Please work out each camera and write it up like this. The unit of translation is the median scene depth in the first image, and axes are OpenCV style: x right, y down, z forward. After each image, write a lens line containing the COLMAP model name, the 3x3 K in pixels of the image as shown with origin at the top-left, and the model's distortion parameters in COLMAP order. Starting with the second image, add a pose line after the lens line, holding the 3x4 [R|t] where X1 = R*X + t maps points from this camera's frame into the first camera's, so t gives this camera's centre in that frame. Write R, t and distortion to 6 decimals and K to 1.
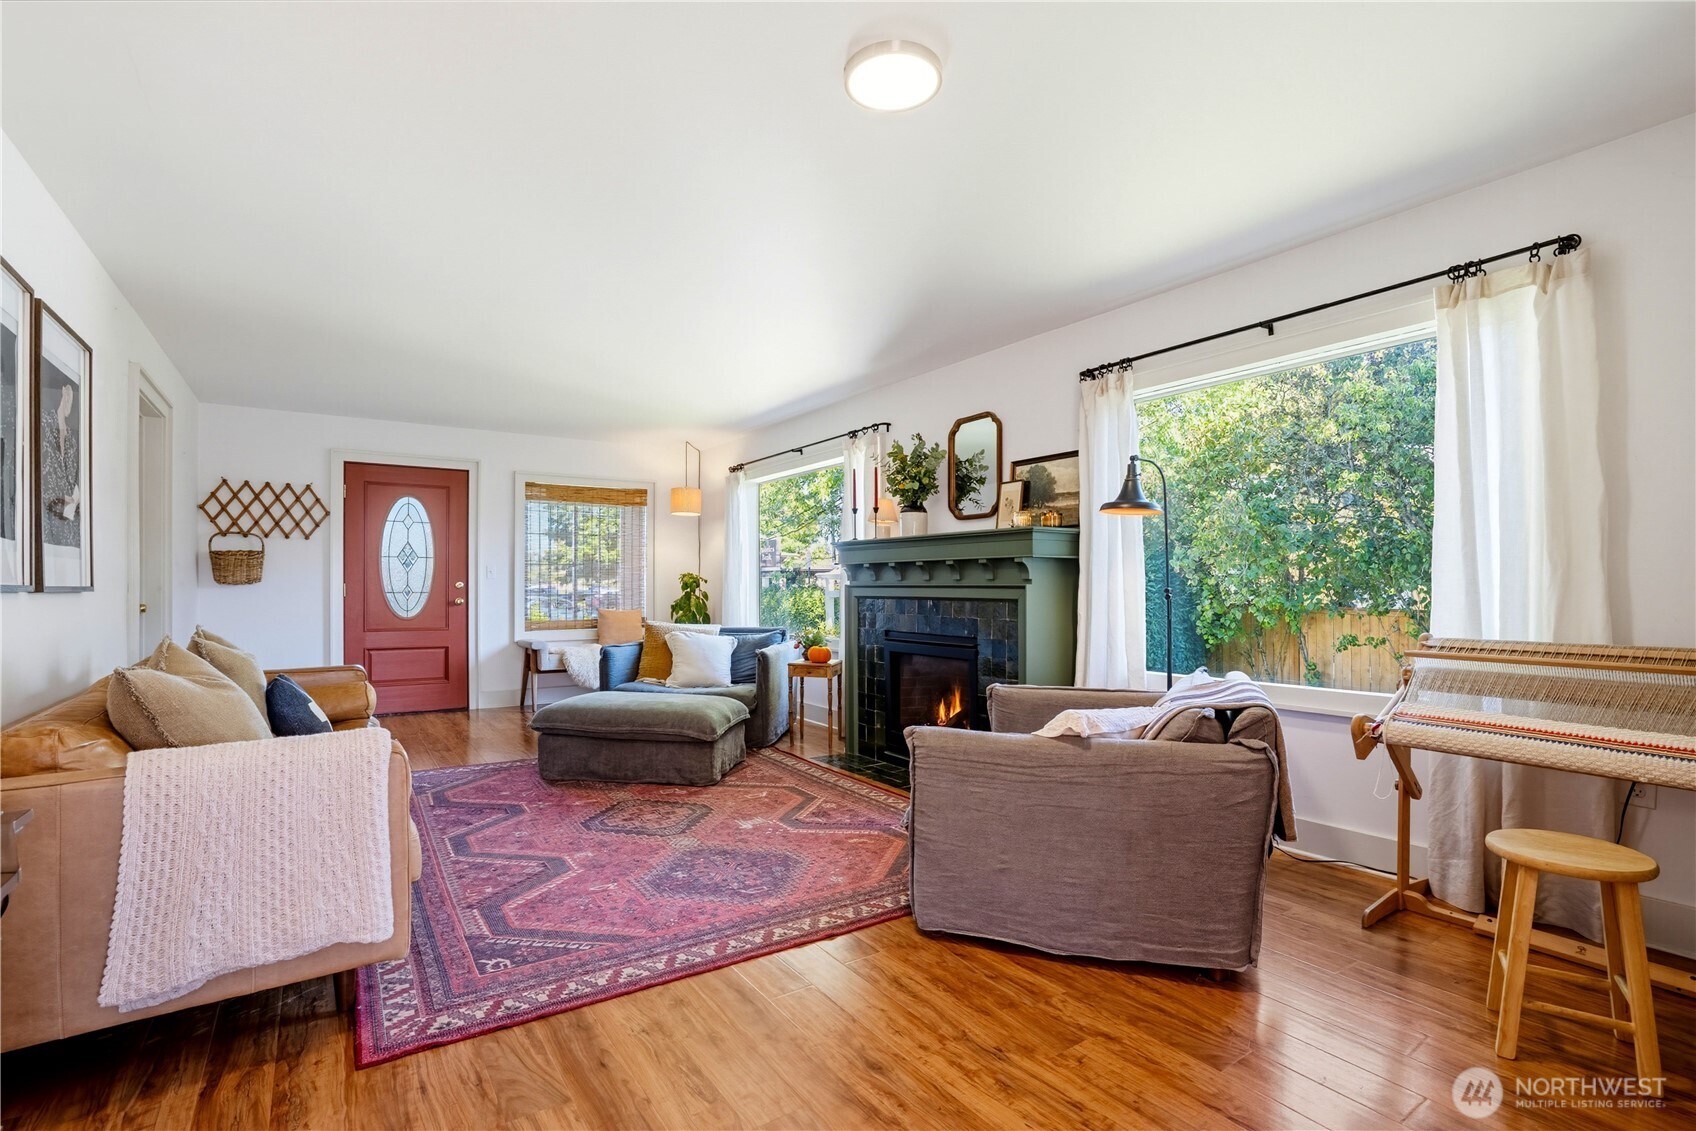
lens RADIAL K [[800.3, 0, 831.5], [0, 800.3, 581.8], [0, 0, 1]] dist [-0.053830, 0.019568]
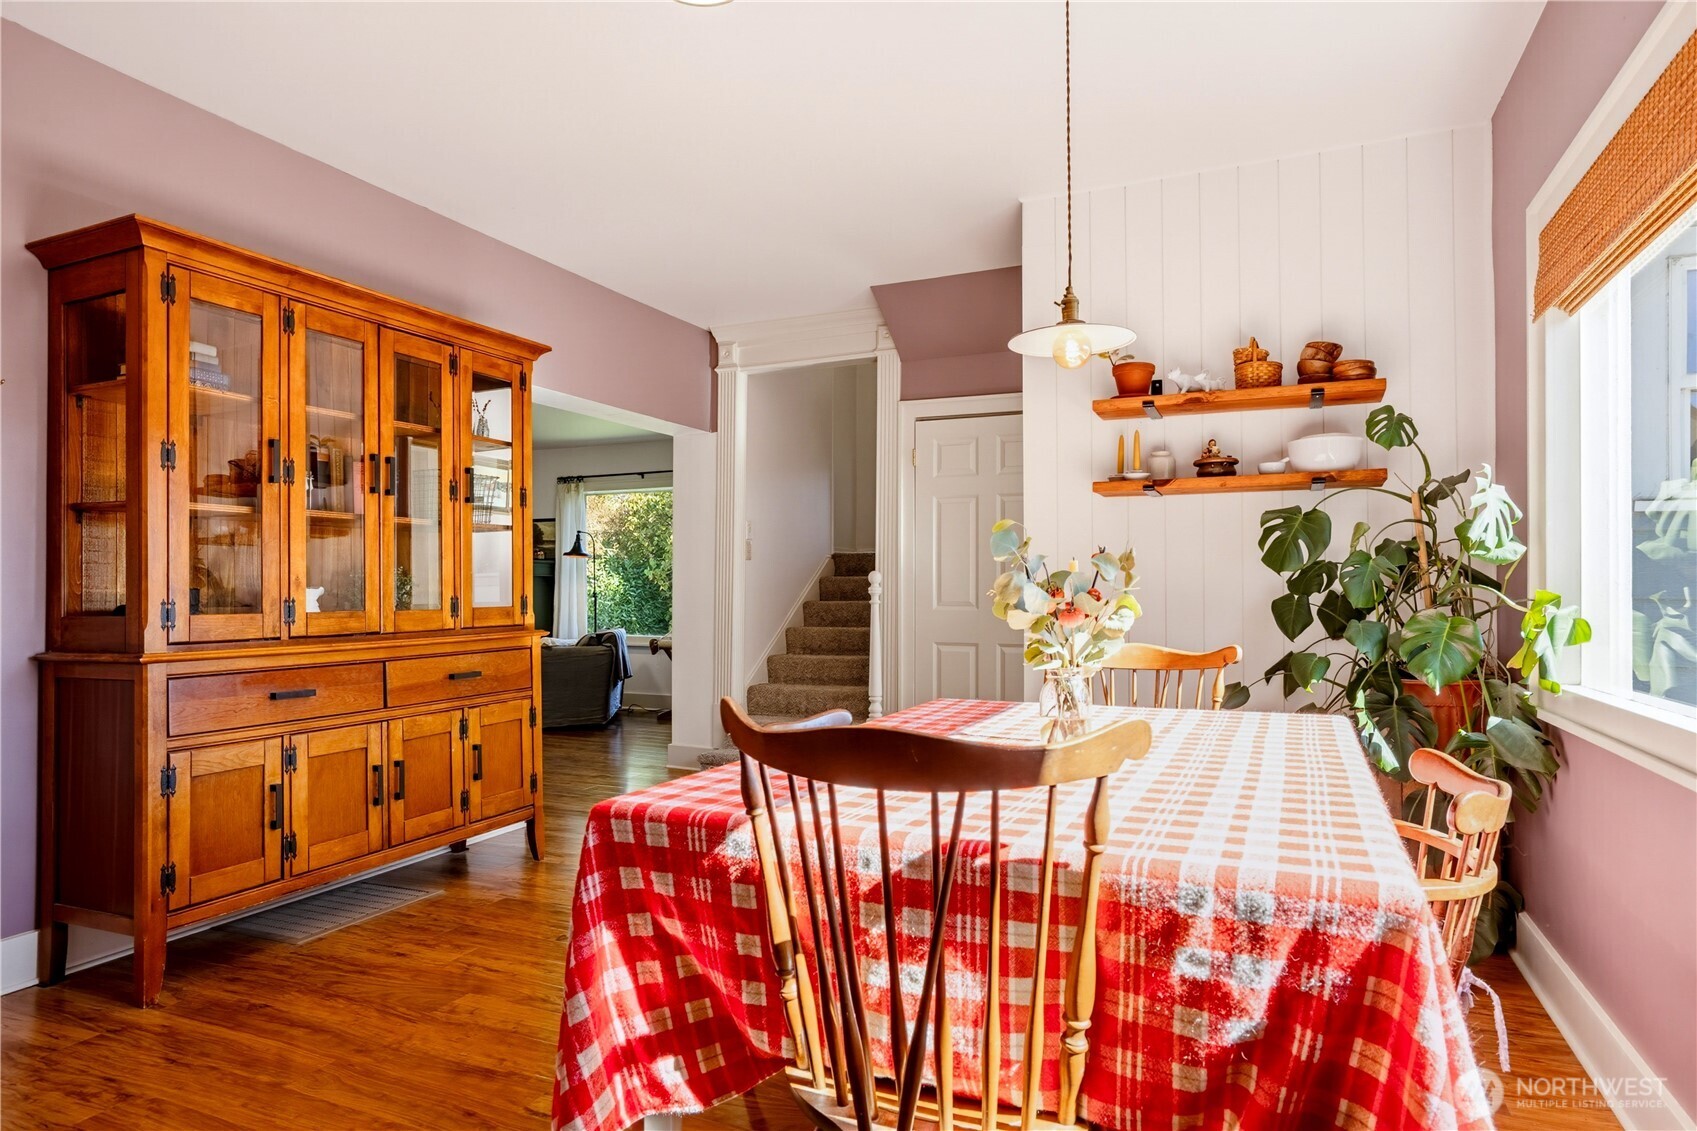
lens RADIAL K [[977.4, 0, 837.3], [0, 977.4, 572.2], [0, 0, 1]] dist [-0.001408, 0.003353]
pose [[0.849969, 0.015237, 0.526612, -0.379742], [-0.008500, 0.999848, -0.015210, -0.009340], [-0.526764, 0.008452, 0.849969, -1.470286]]
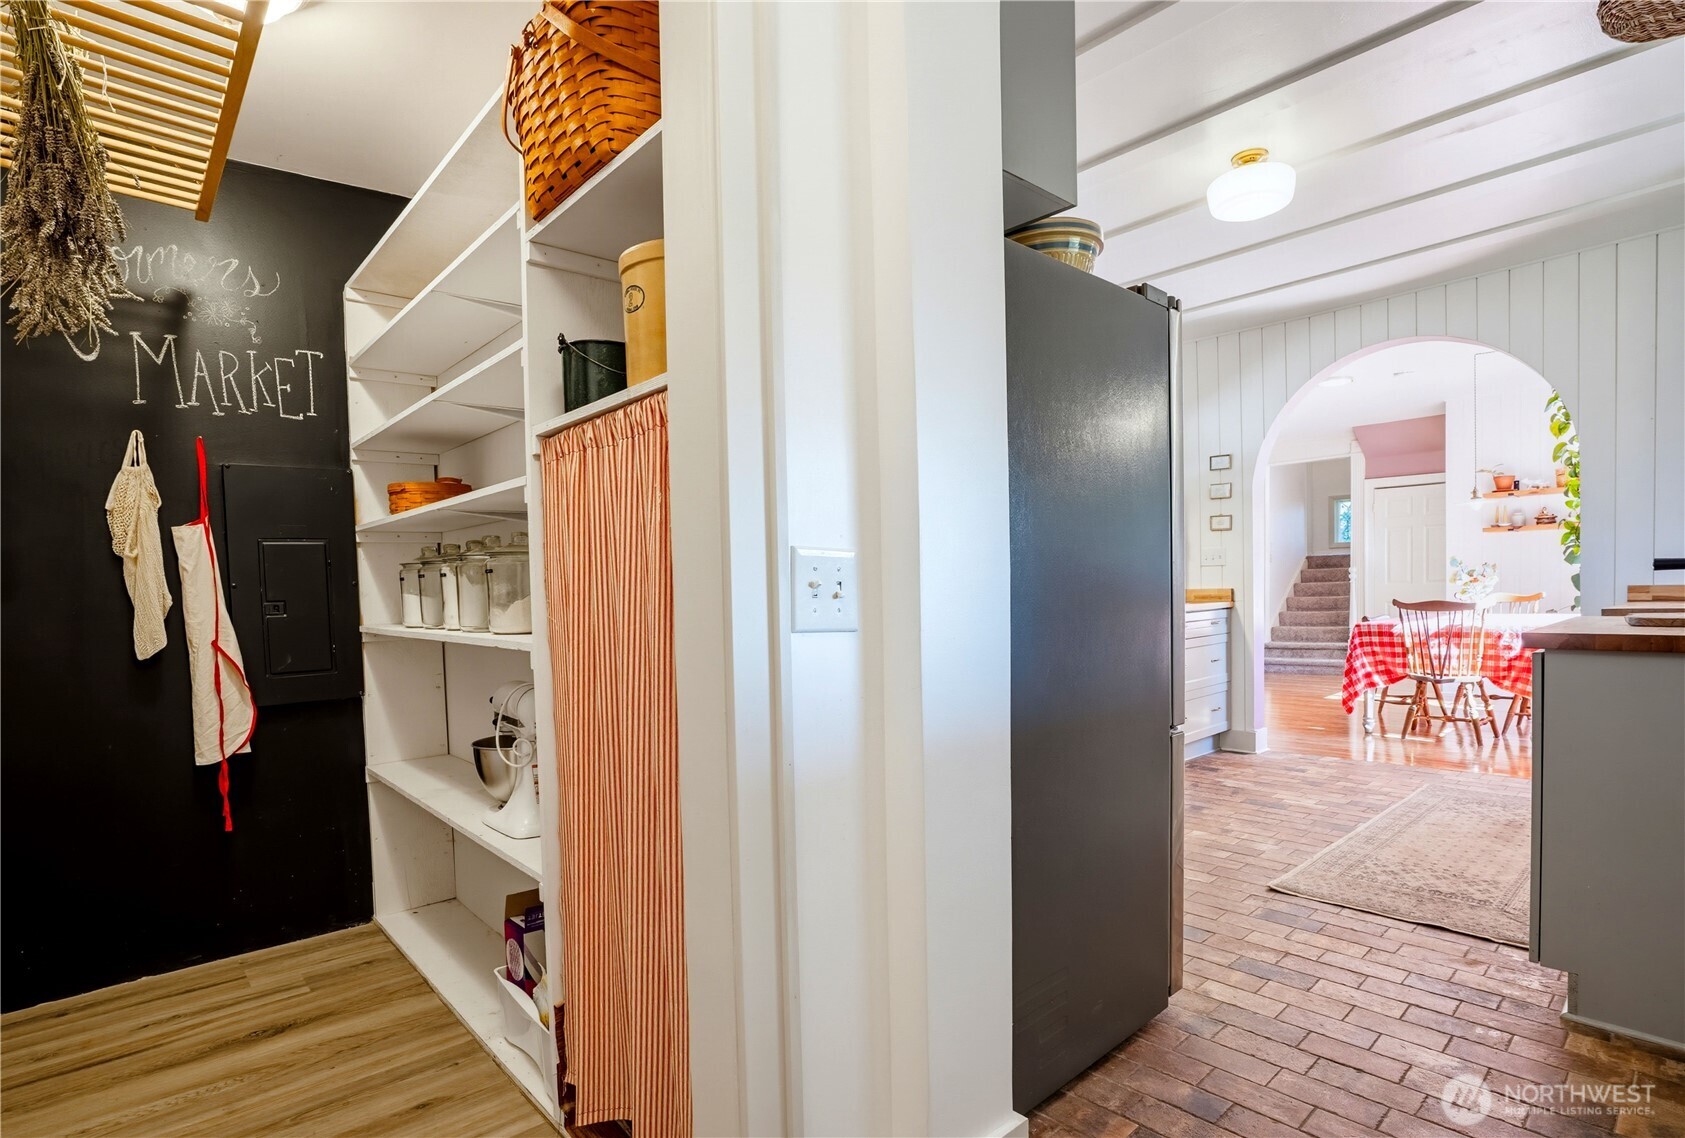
lens RADIAL K [[880.9, 0, 846.6], [0, 880.9, 623.0], [0, 0, 1]] dist [-0.000984, 0.000087]
pose [[0.982106, -0.027371, 0.186330, -1.554246], [0.018582, 0.998638, 0.048749, -0.021725], [-0.187410, -0.044415, 0.981277, -2.577075]]
